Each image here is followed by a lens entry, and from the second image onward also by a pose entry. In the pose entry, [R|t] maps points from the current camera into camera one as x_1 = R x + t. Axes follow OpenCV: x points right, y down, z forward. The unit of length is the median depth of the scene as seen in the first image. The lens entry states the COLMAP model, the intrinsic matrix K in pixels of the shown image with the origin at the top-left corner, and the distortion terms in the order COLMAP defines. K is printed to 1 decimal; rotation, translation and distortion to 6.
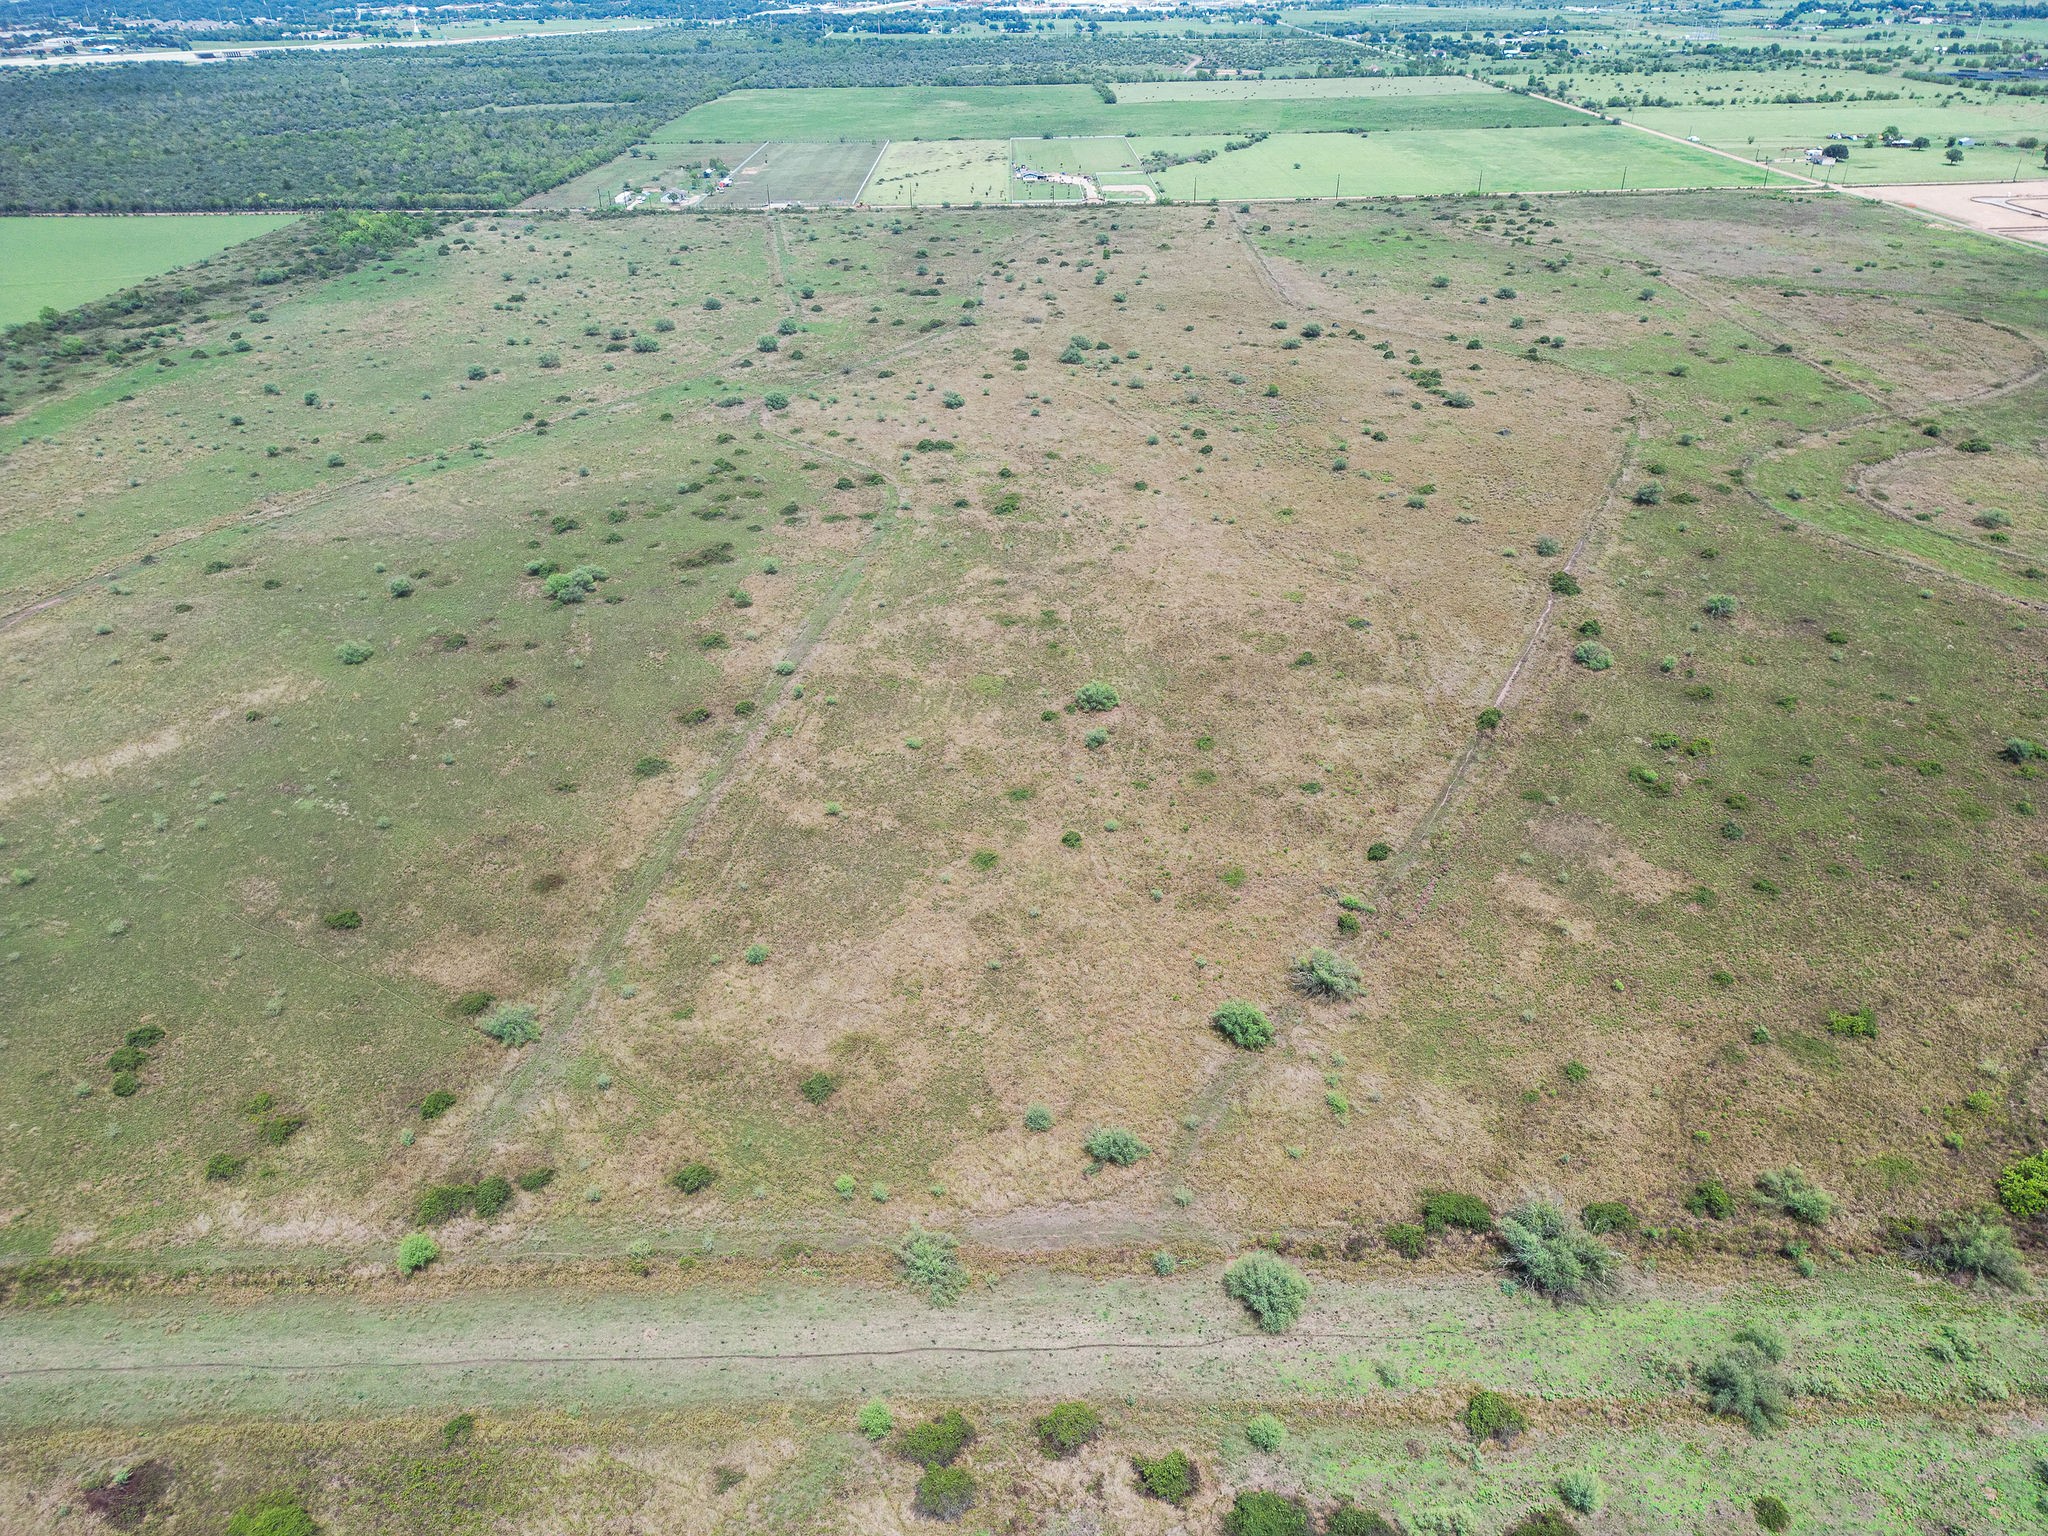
lens RADIAL K [[1428.1, 0, 1031.8], [0, 1428.1, 780.9], [0, 0, 1]] dist [0.069610, -0.059631]
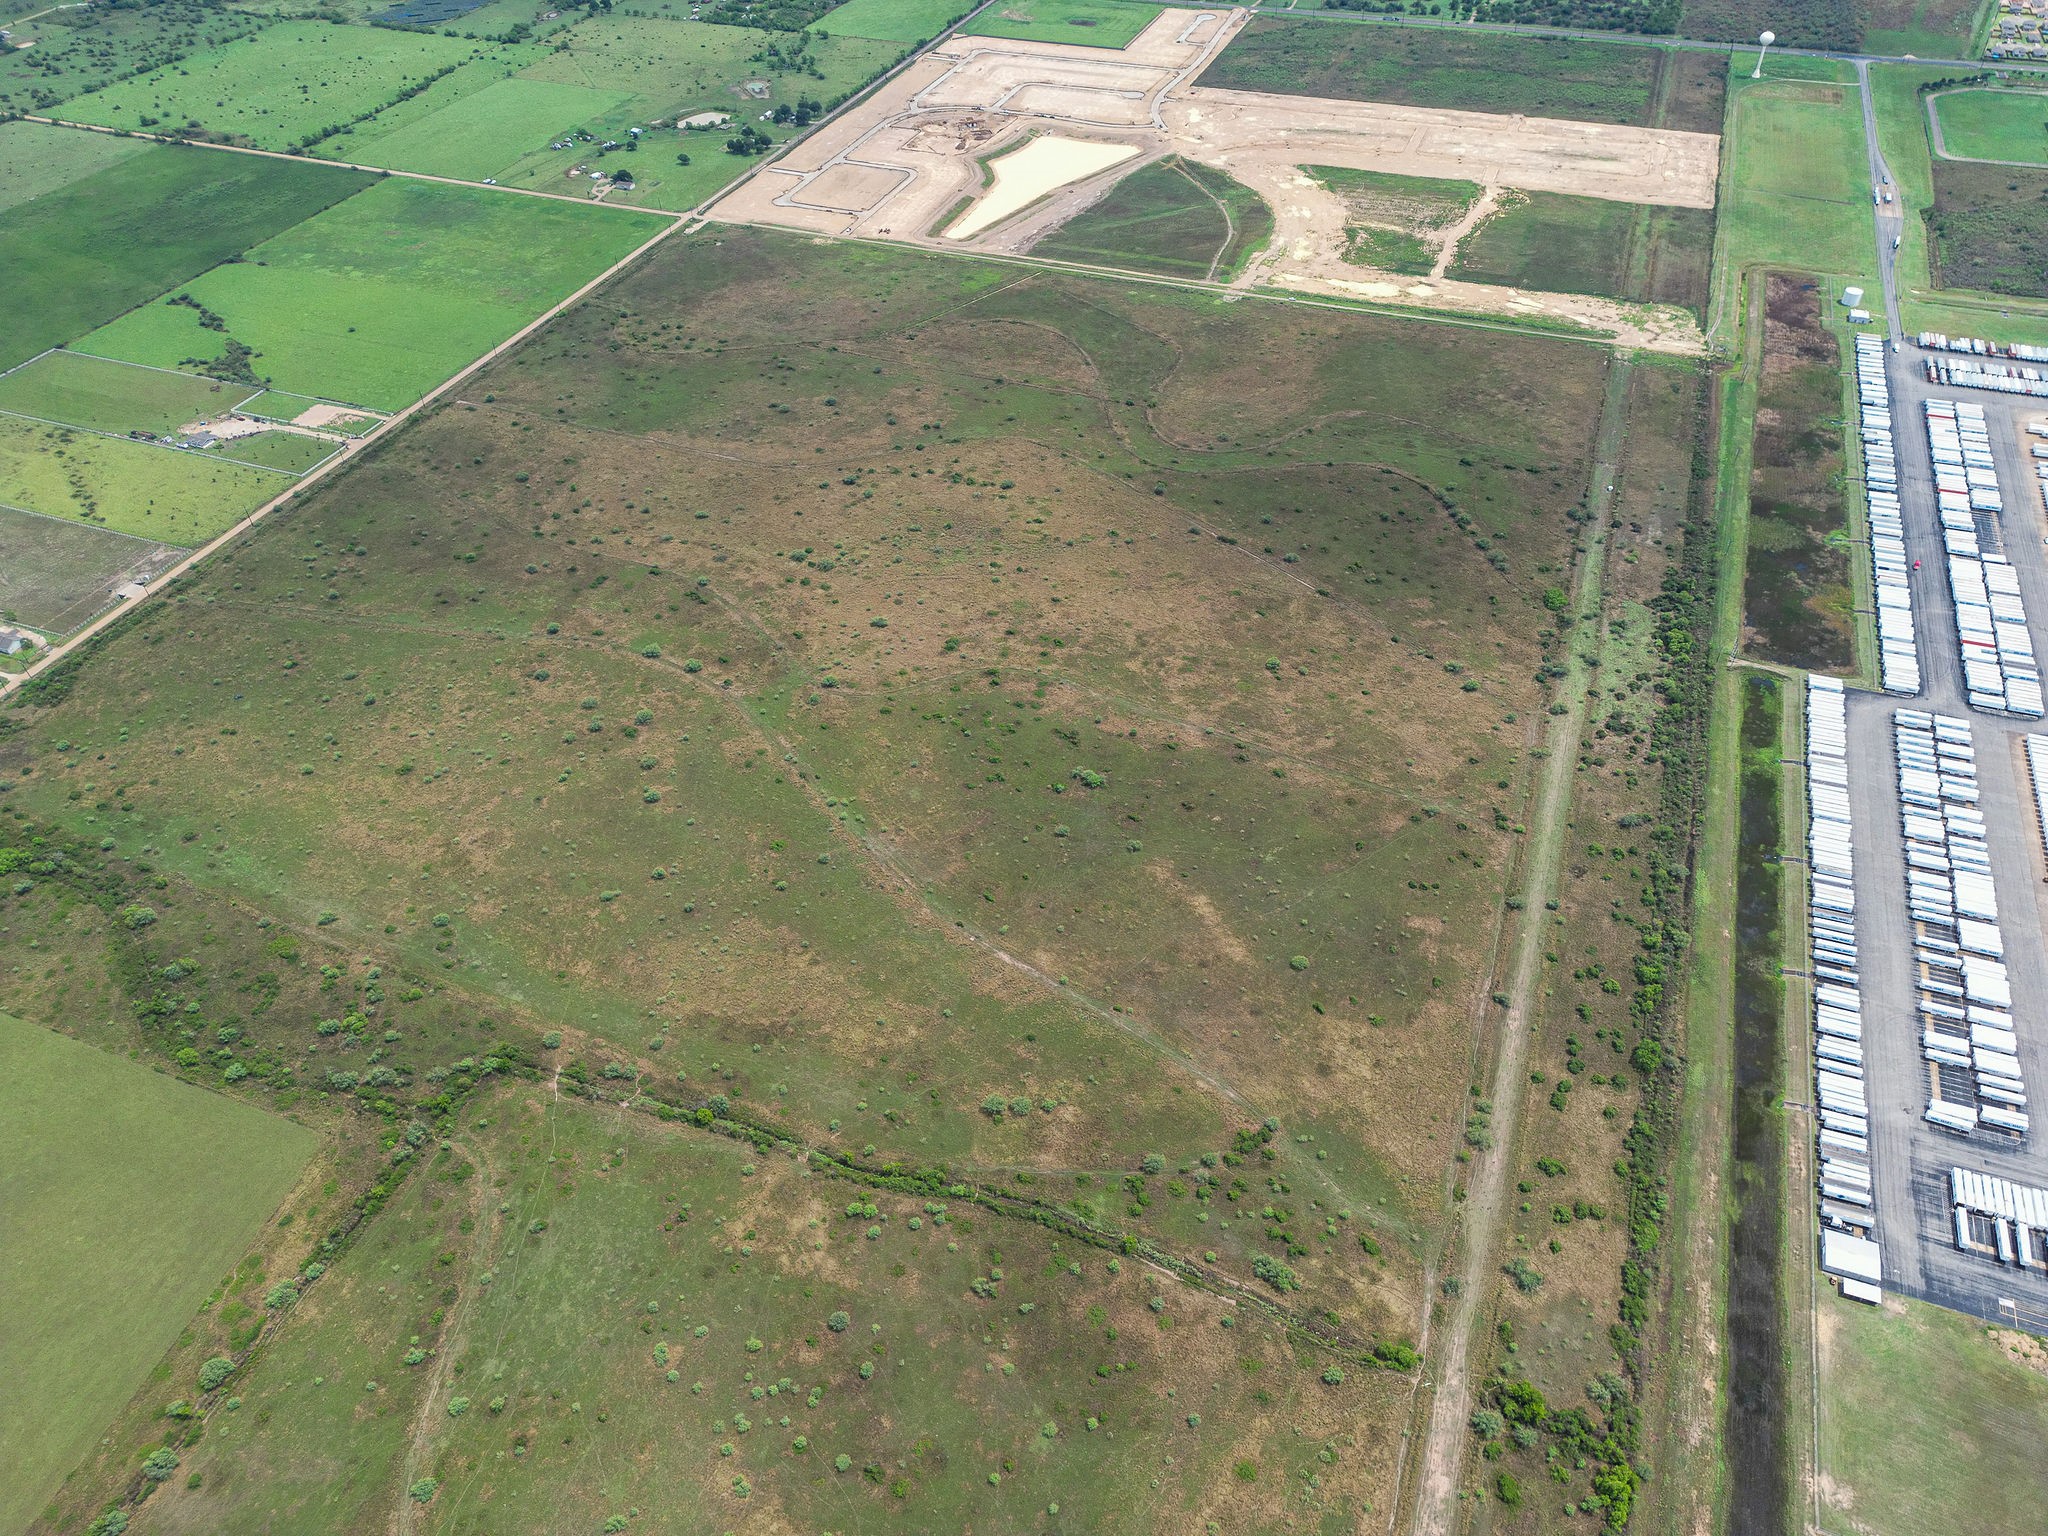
lens RADIAL K [[1428.1, 0, 1031.8], [0, 1428.1, 780.9], [0, 0, 1]] dist [0.069610, -0.059631]
pose [[0.365571, -0.620276, 0.693985, -3.042224], [0.479215, 0.764608, 0.430962, -1.814046], [-0.797942, 0.175021, 0.576764, -0.215841]]
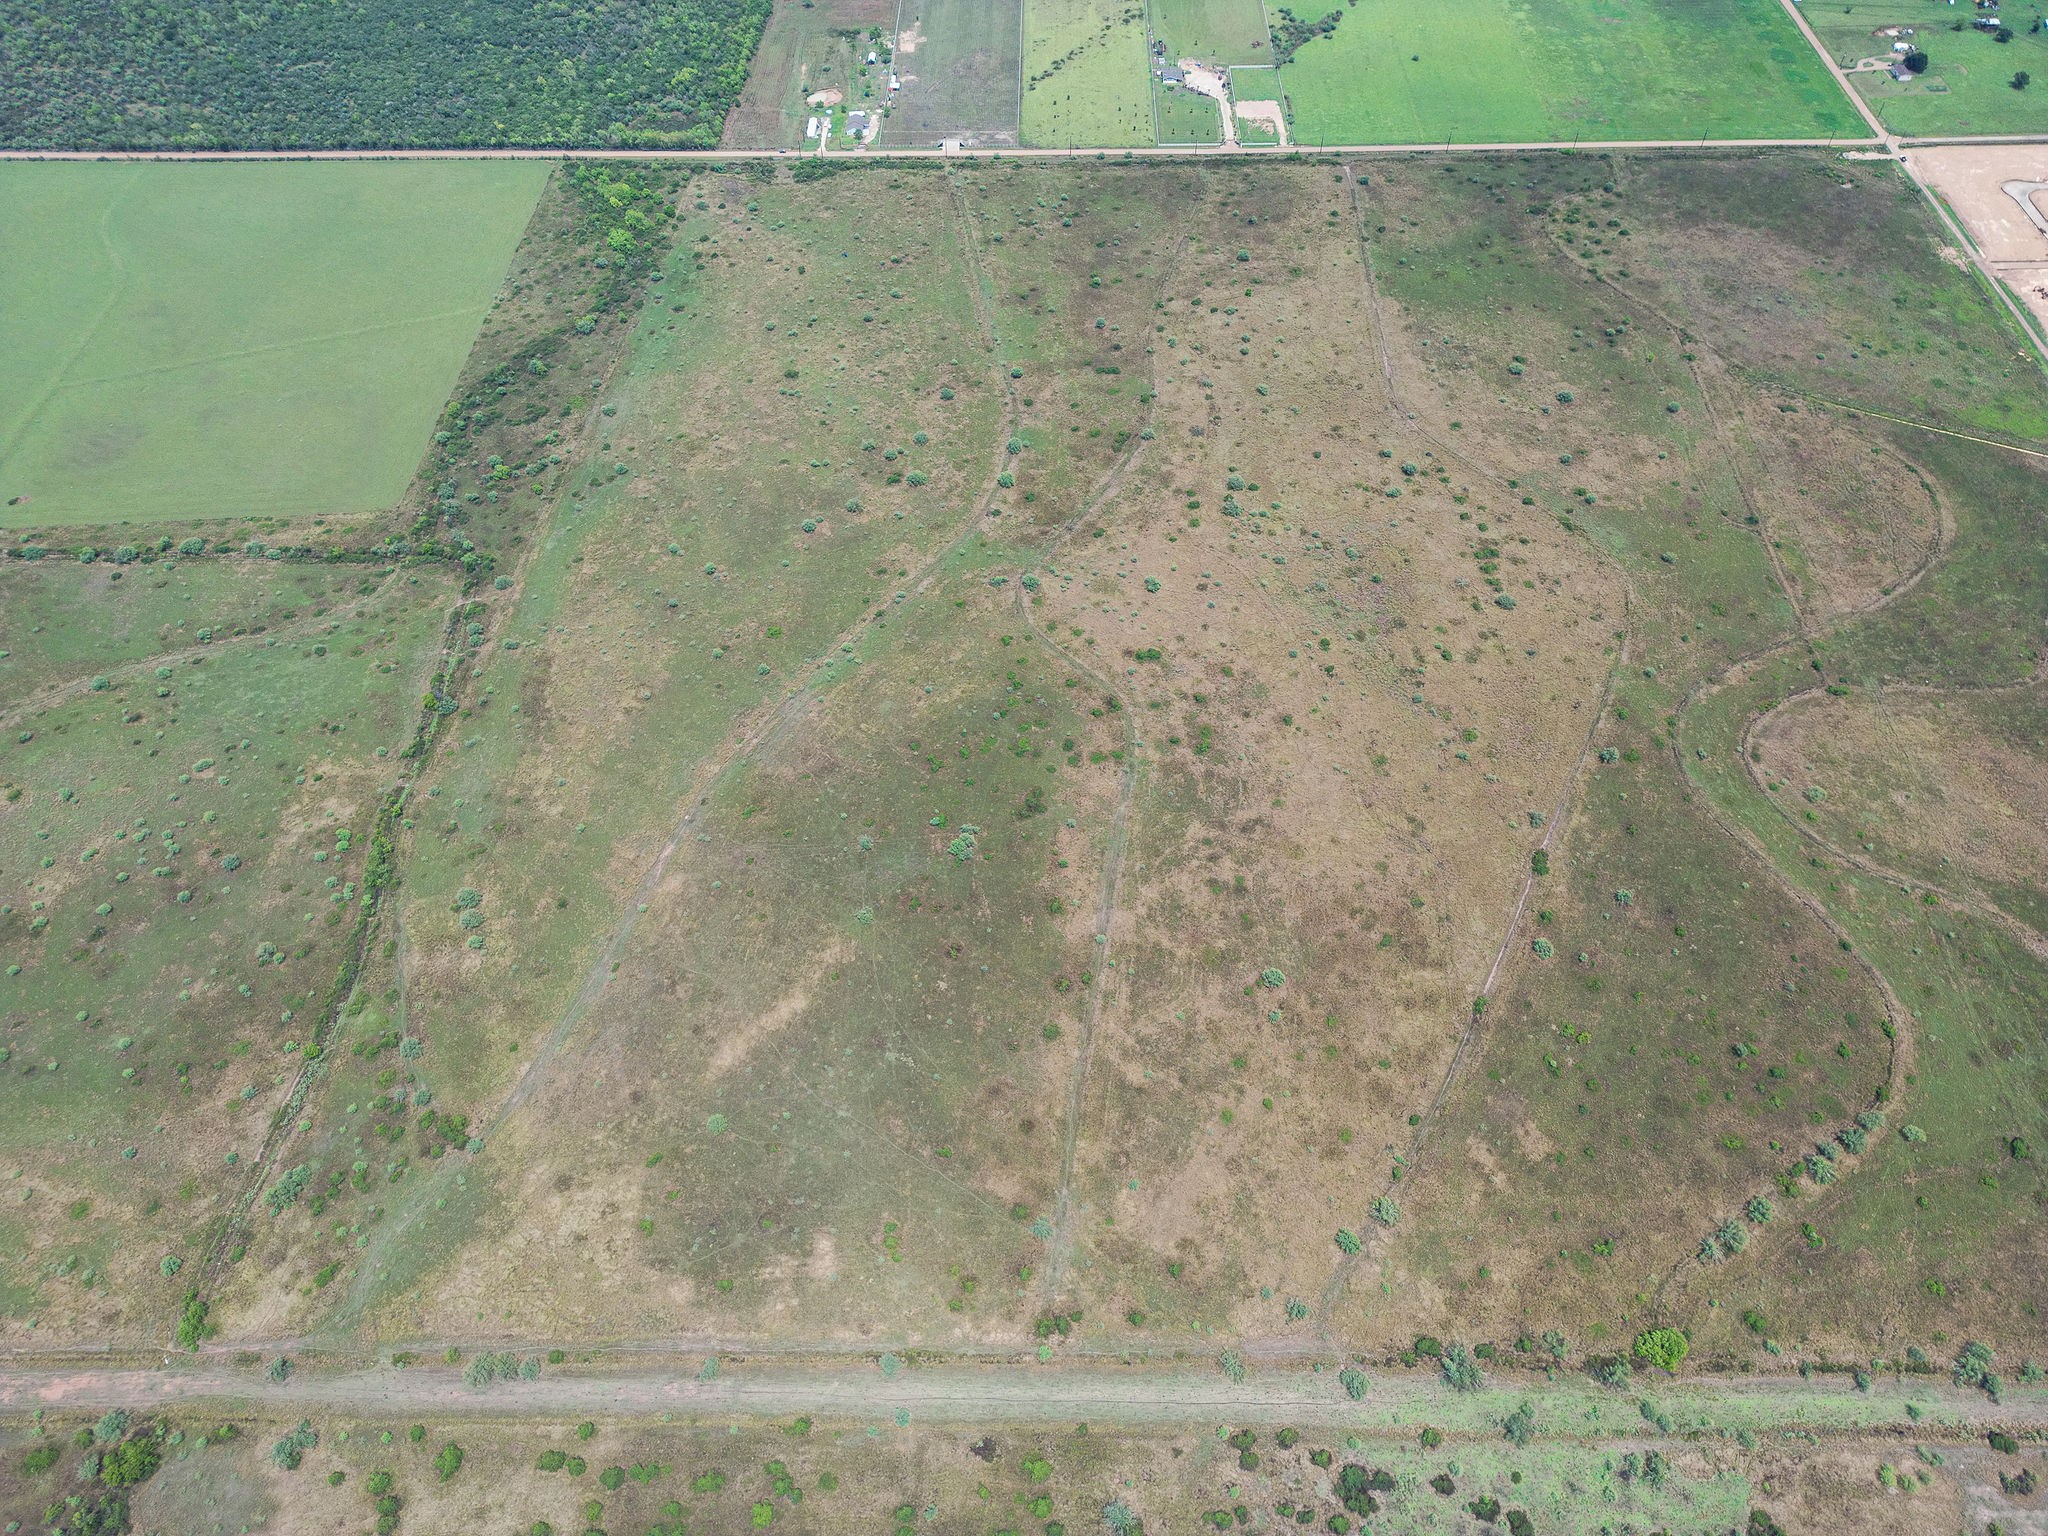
lens RADIAL K [[1428.1, 0, 1031.8], [0, 1428.1, 780.9], [0, 0, 1]] dist [0.069610, -0.059631]
pose [[0.999696, 0.018249, -0.016554, -0.353134], [-0.011330, 0.937115, 0.348837, -1.373721], [0.021879, -0.348544, 0.937037, -0.990195]]
